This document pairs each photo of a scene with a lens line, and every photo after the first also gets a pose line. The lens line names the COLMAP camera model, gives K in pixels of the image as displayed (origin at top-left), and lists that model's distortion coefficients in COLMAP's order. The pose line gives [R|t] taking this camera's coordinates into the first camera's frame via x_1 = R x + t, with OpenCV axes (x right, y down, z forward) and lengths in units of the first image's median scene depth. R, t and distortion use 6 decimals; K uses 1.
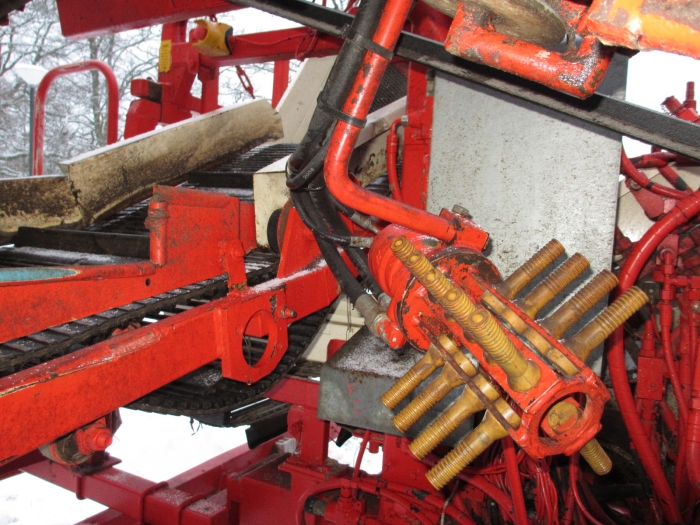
lens RADIAL K [[581.1, 0, 350.5], [0, 581.1, 262.4], [0, 0, 1]] dist [-0.007529, -0.001056]
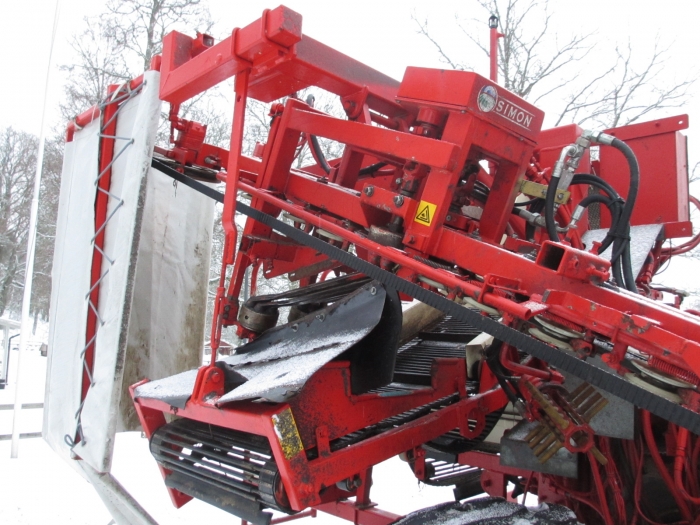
lens RADIAL K [[581.1, 0, 350.5], [0, 581.1, 260.6], [0, 0, 1]] dist [-0.007529, -0.001056]
pose [[0.959286, -0.051451, -0.277711, 0.042704], [-0.003373, 0.981110, -0.193420, -0.034734], [0.282417, 0.186482, 0.940992, -1.189382]]
